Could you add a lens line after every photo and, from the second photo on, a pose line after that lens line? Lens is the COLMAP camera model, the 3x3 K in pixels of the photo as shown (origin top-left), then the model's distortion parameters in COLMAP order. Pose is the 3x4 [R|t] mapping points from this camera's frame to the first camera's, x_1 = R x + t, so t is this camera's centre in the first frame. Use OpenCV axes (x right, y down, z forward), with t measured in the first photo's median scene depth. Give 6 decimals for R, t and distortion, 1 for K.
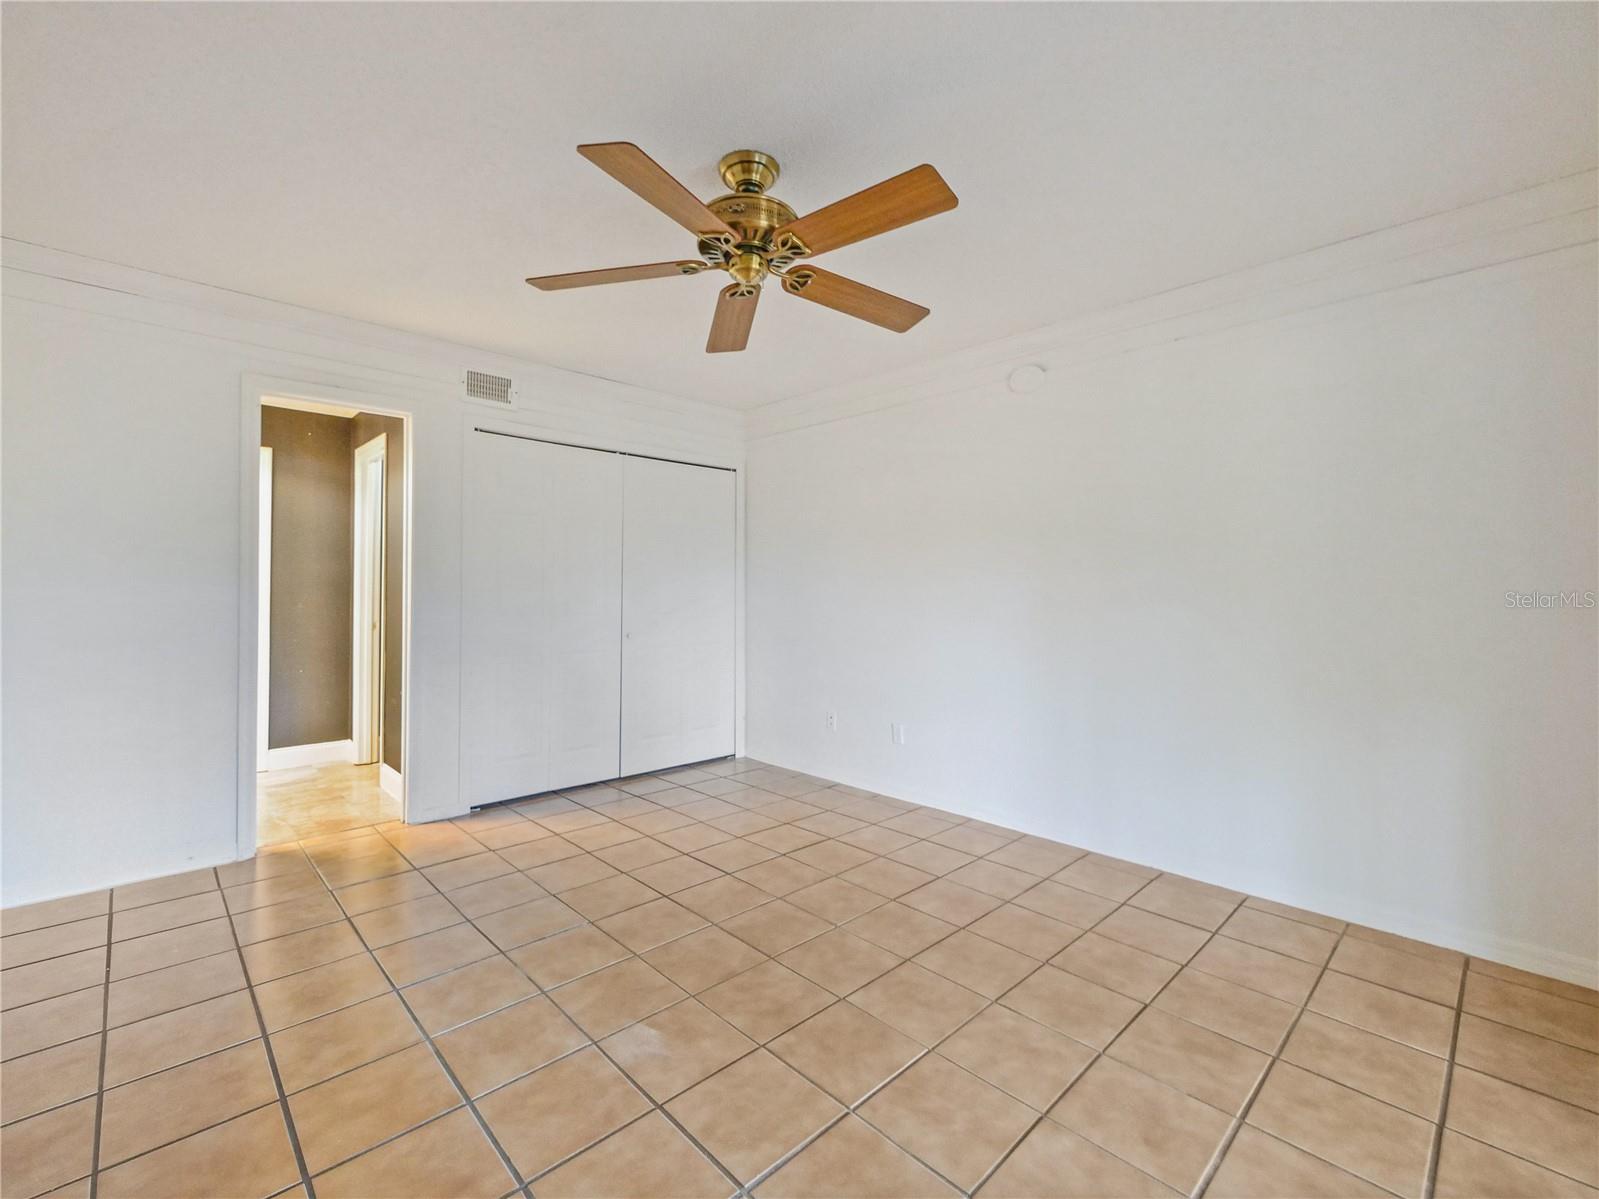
lens RADIAL K [[703.7, 0, 800.6], [0, 703.7, 595.5], [0, 0, 1]] dist [-0.002979, 0.000025]
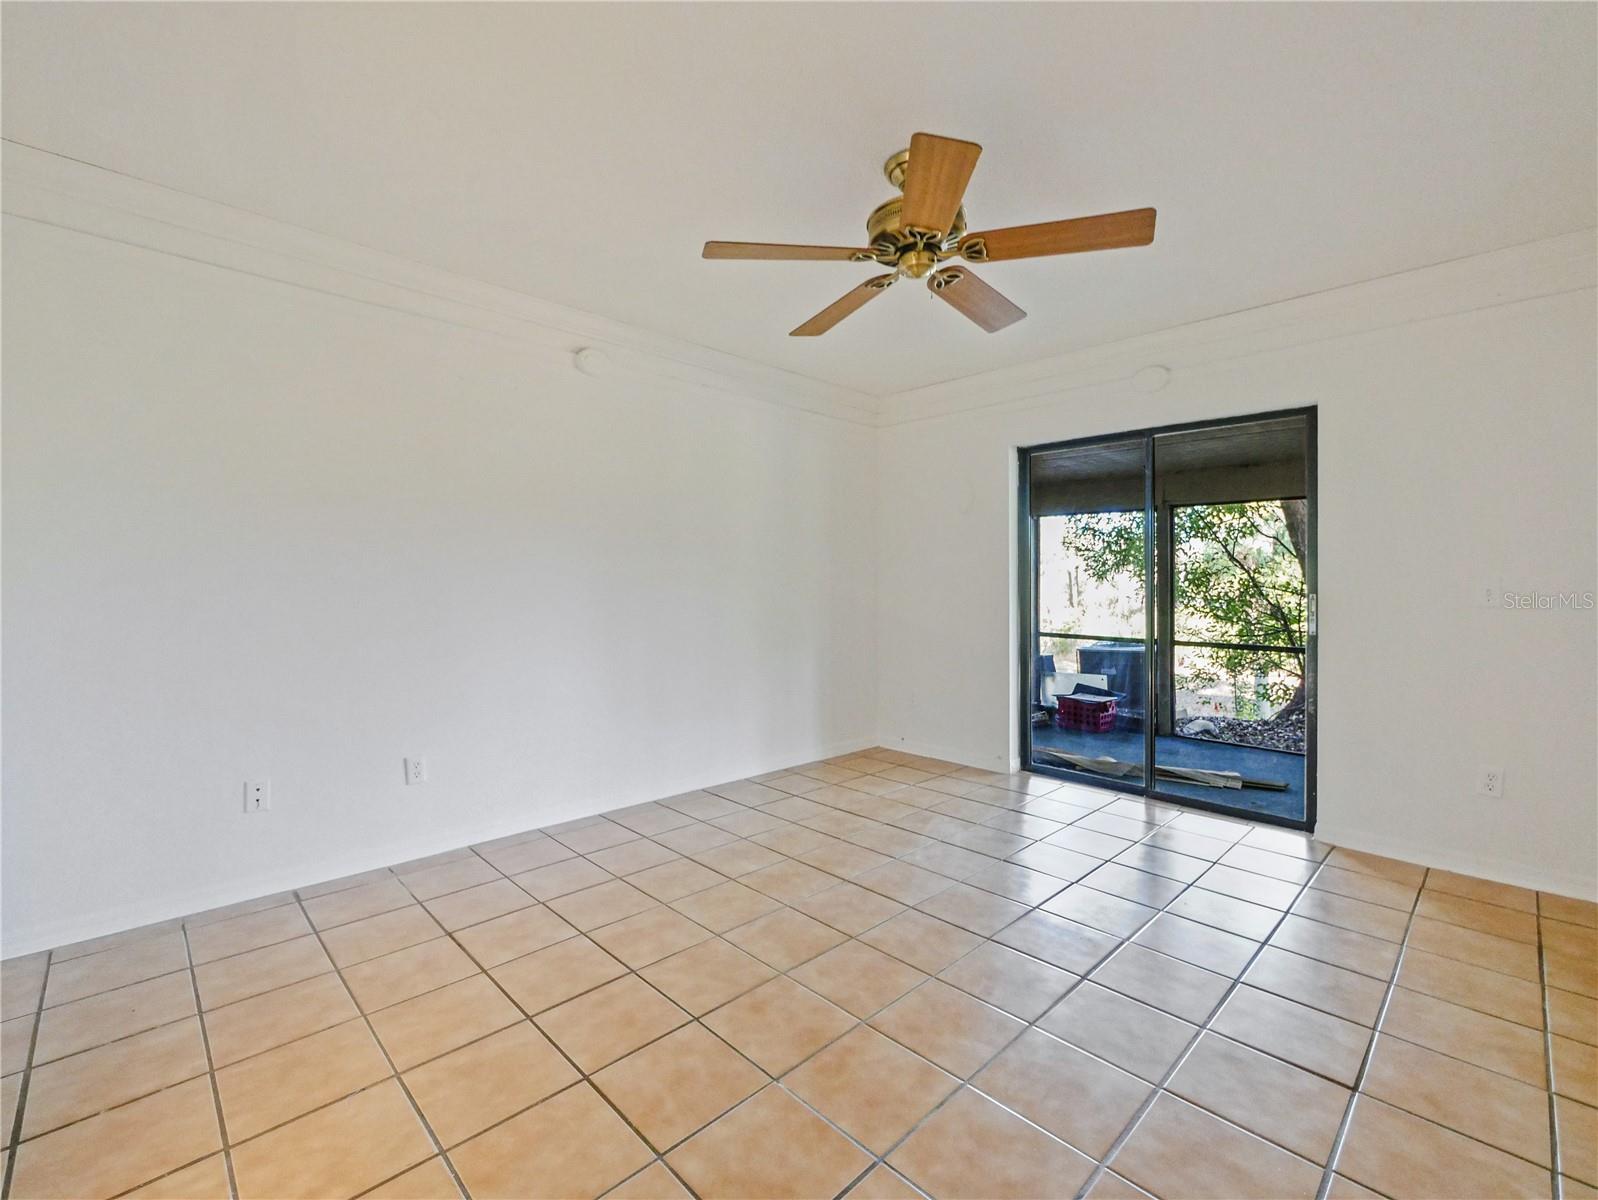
lens RADIAL K [[702.1, 0, 800.0], [0, 702.1, 591.2], [0, 0, 1]] dist [-0.000015, -0.000075]
pose [[-0.007687, -0.014449, 0.999866, -0.885974], [0.002103, 0.999893, 0.014465, 0.005923], [-0.999968, 0.002214, -0.007656, 0.927192]]
